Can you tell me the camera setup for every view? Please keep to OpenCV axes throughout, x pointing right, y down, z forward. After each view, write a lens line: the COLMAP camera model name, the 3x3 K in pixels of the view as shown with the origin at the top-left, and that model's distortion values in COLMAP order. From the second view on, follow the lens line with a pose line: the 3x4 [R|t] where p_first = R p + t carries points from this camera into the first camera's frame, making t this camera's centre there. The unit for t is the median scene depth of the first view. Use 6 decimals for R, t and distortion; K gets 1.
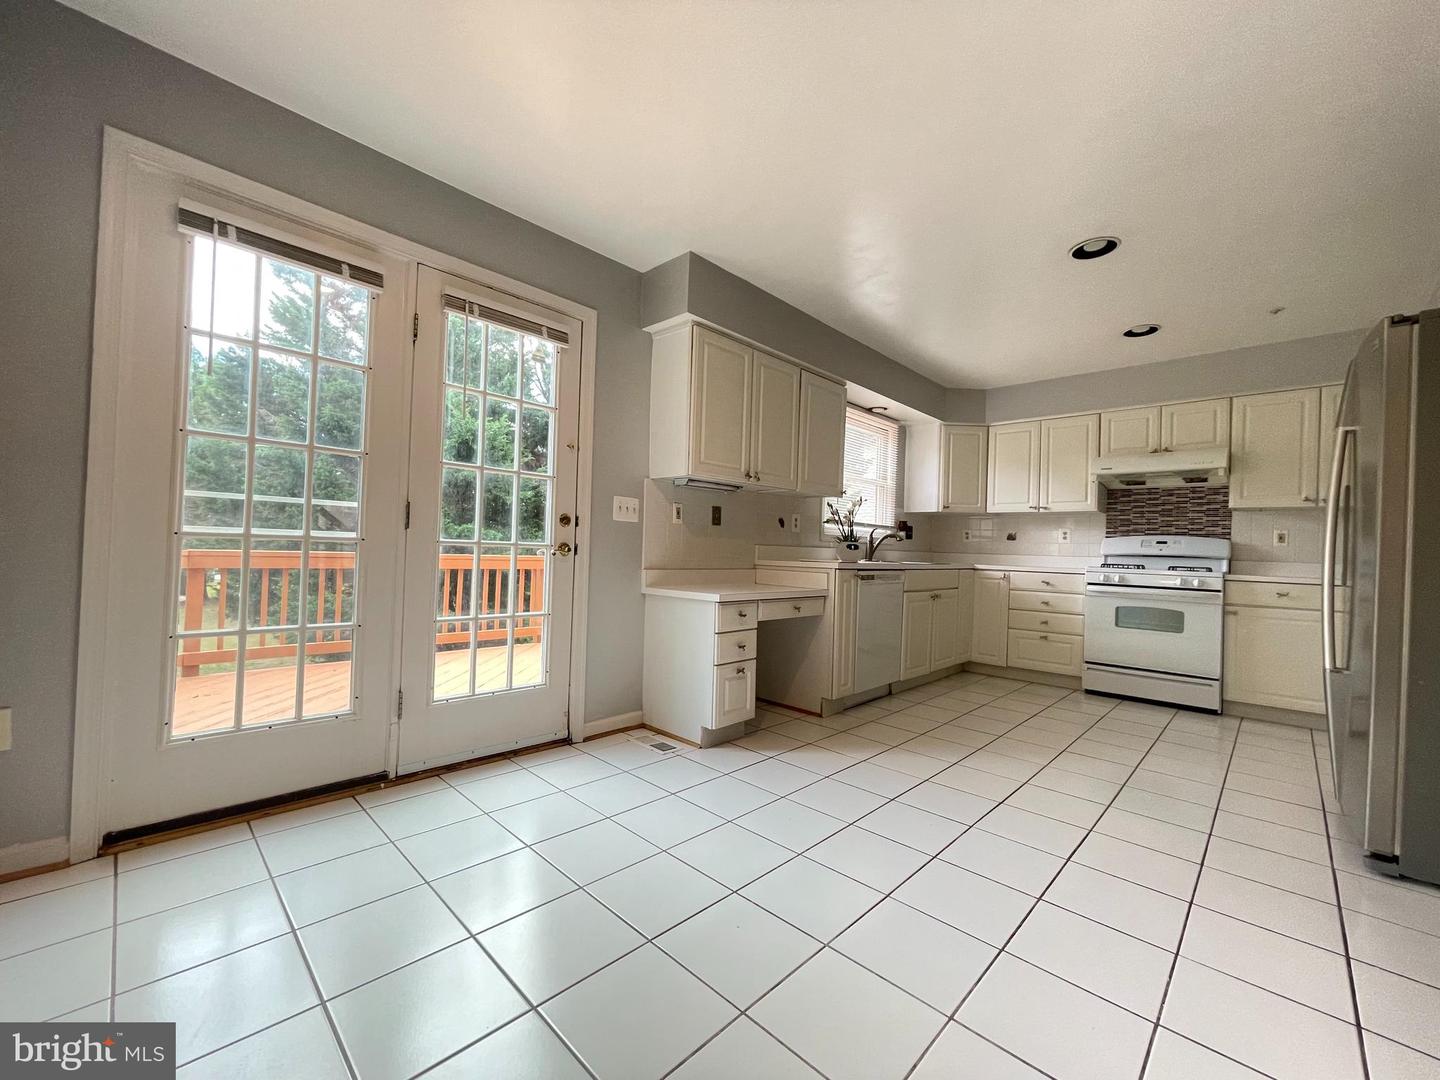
lens RADIAL K [[578.9, 0, 720.0], [0, 578.9, 540.0], [0, 0, 1]] dist [-0.000916, 0.000065]
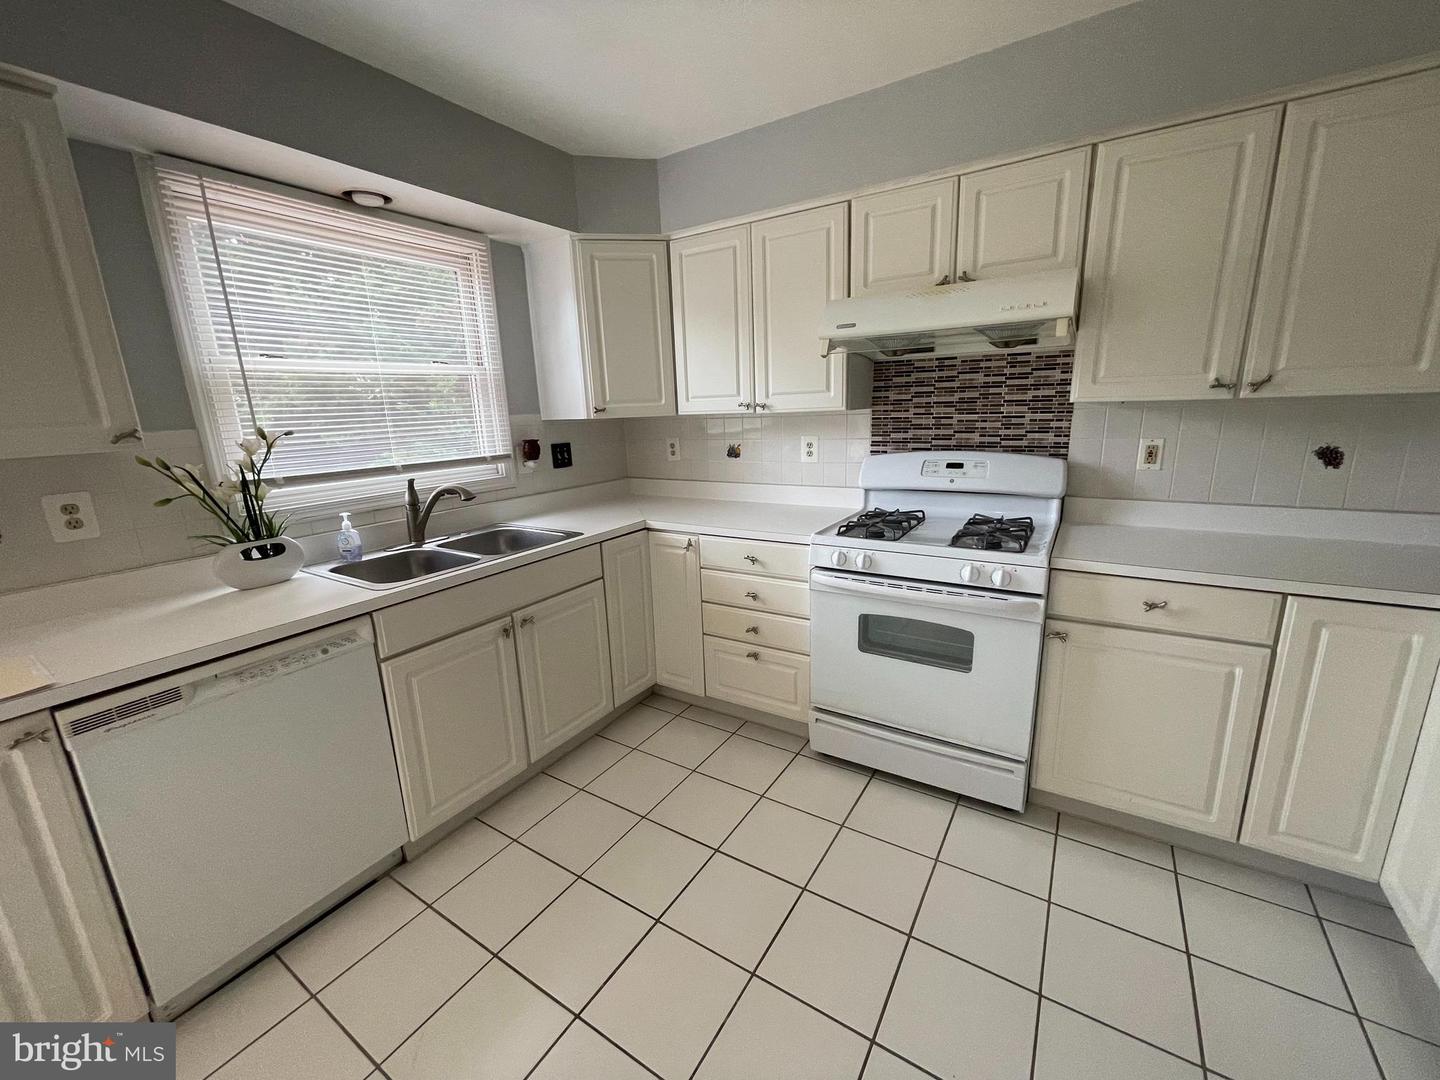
lens RADIAL K [[578.7, 0, 720.0], [0, 578.7, 540.0], [0, 0, 1]] dist [-0.012494, -0.000200]
pose [[0.977322, -0.111521, 0.180011, 0.454165], [0.064819, 0.966831, 0.247057, -0.075590], [-0.201592, -0.229786, 0.952134, 0.527839]]
